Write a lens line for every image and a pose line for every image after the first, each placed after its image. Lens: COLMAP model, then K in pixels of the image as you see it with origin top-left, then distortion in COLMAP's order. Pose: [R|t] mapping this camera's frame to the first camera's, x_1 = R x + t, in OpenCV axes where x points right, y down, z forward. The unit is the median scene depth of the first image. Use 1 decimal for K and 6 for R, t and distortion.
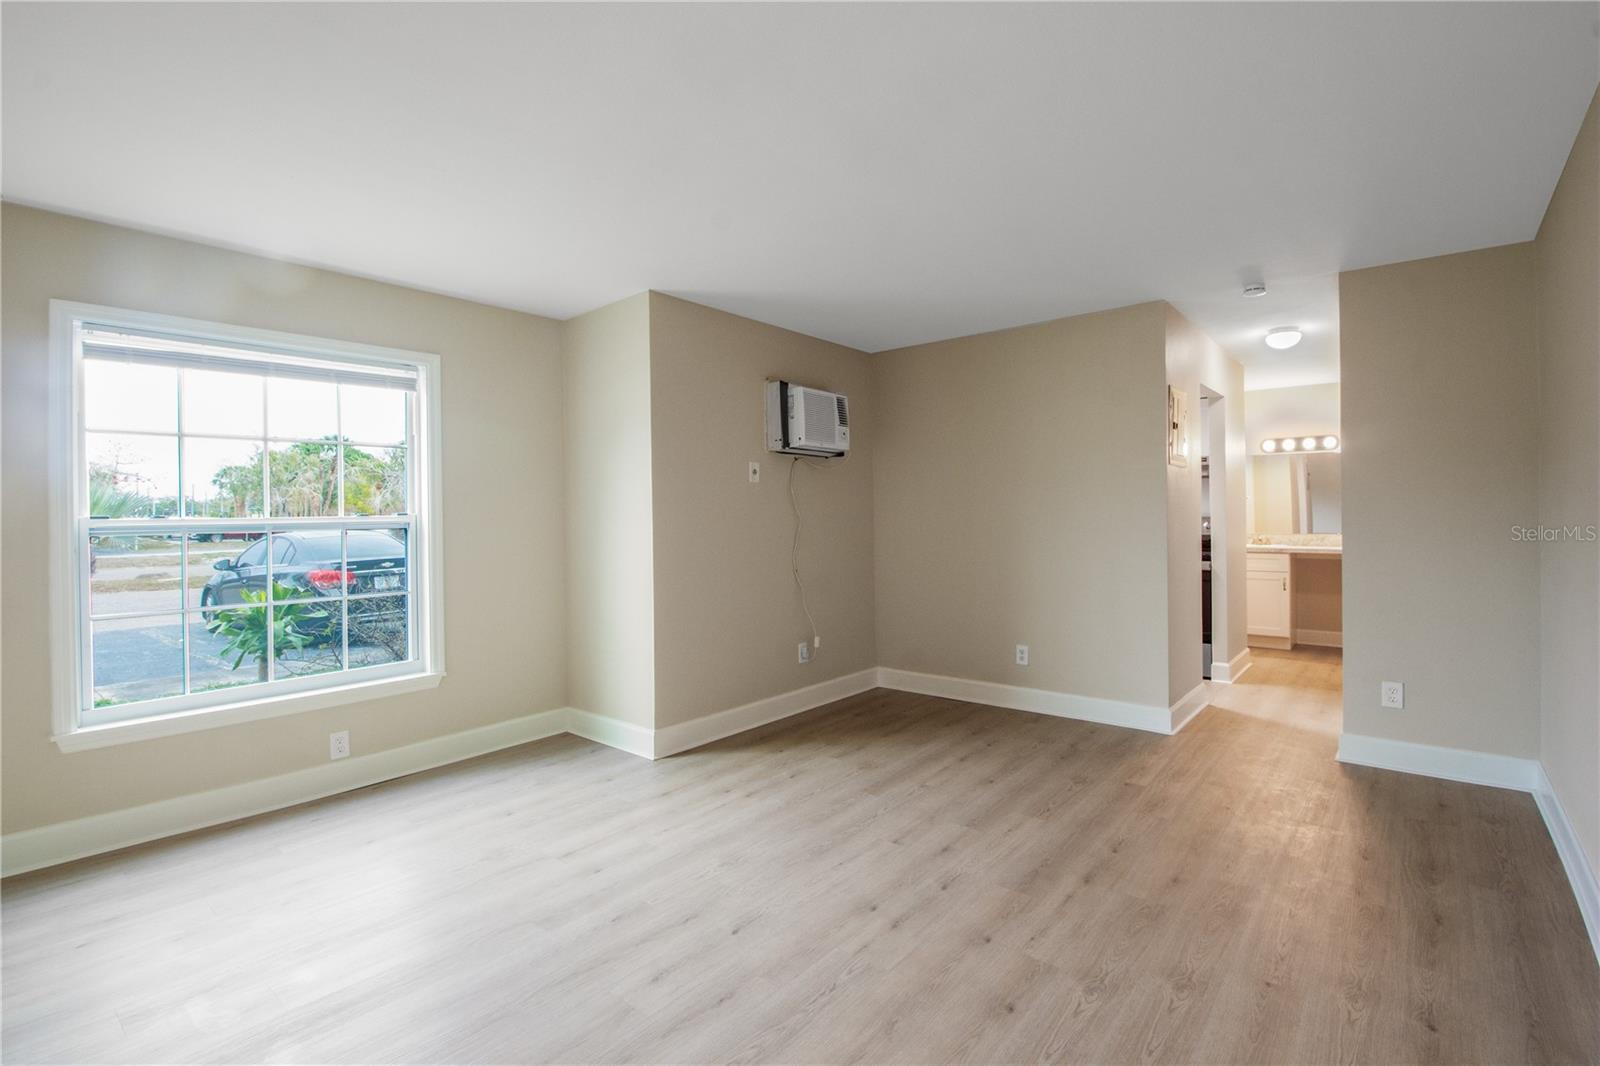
lens RADIAL K [[735.8, 0, 803.1], [0, 735.8, 504.6], [0, 0, 1]] dist [0.009654, -0.000133]
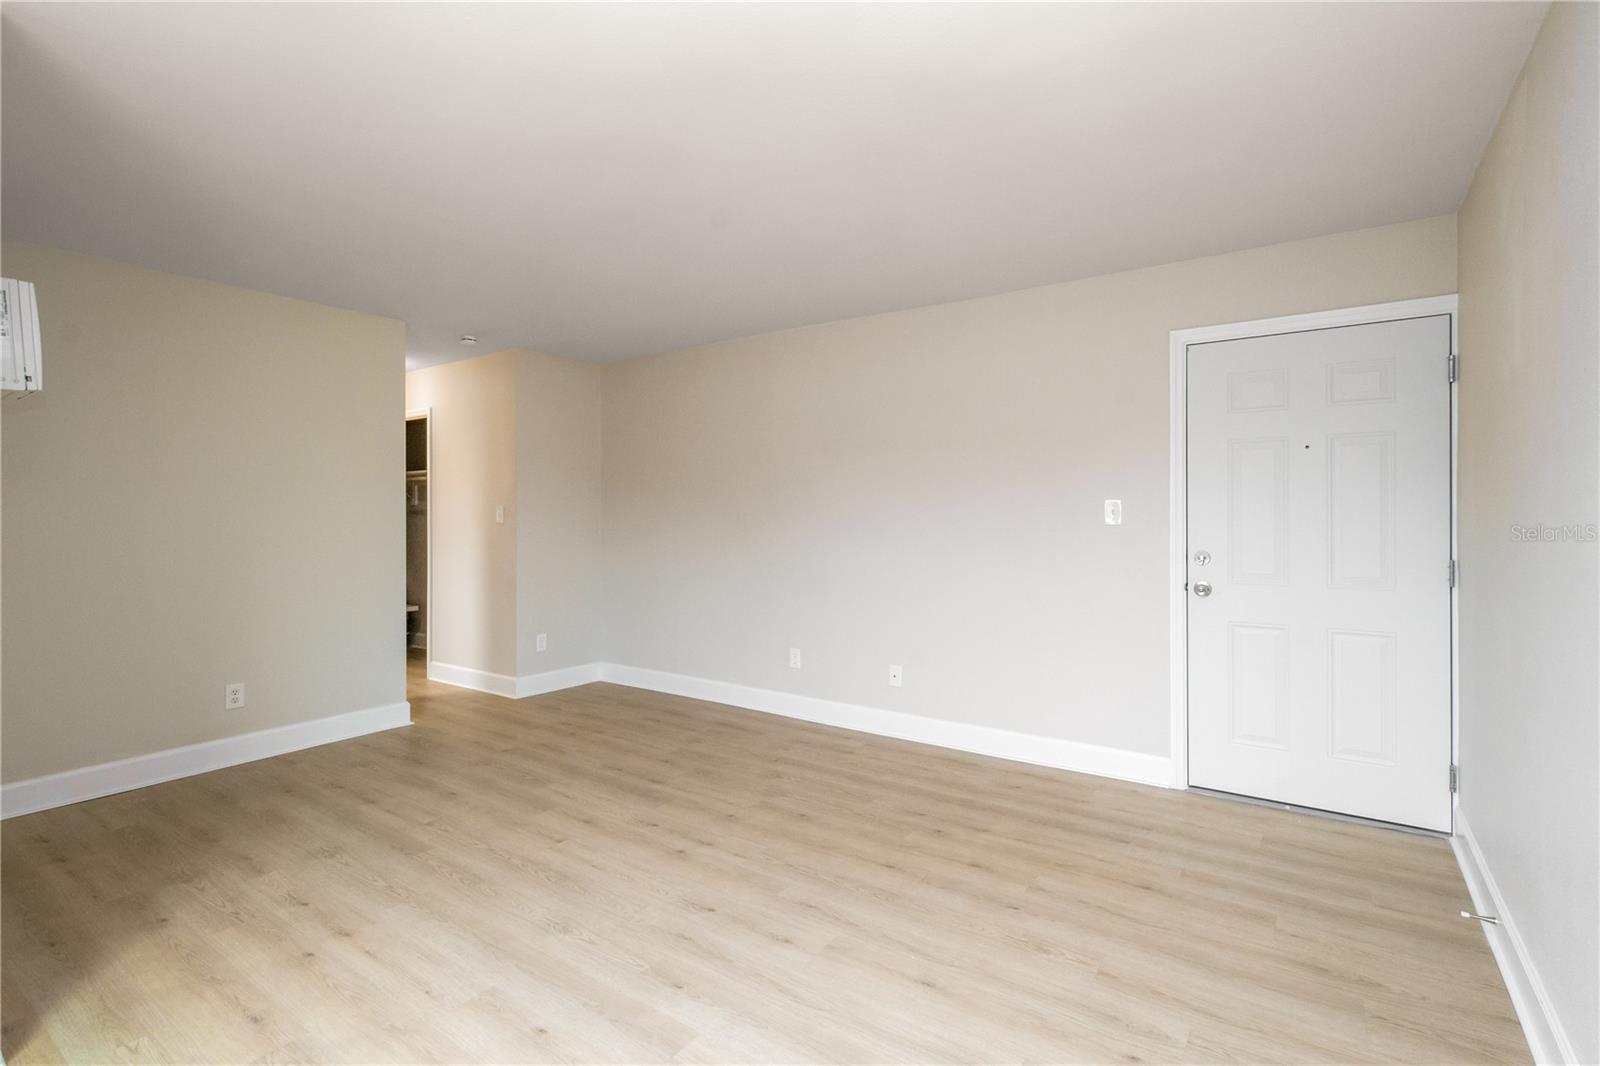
lens RADIAL K [[735.8, 0, 803.1], [0, 735.8, 504.6], [0, 0, 1]] dist [0.009654, -0.000133]
pose [[-0.071007, 0.026889, 0.997113, -0.820885], [-0.010207, 0.999565, -0.027682, 0.021039], [-0.997424, -0.012143, -0.070702, 0.670854]]
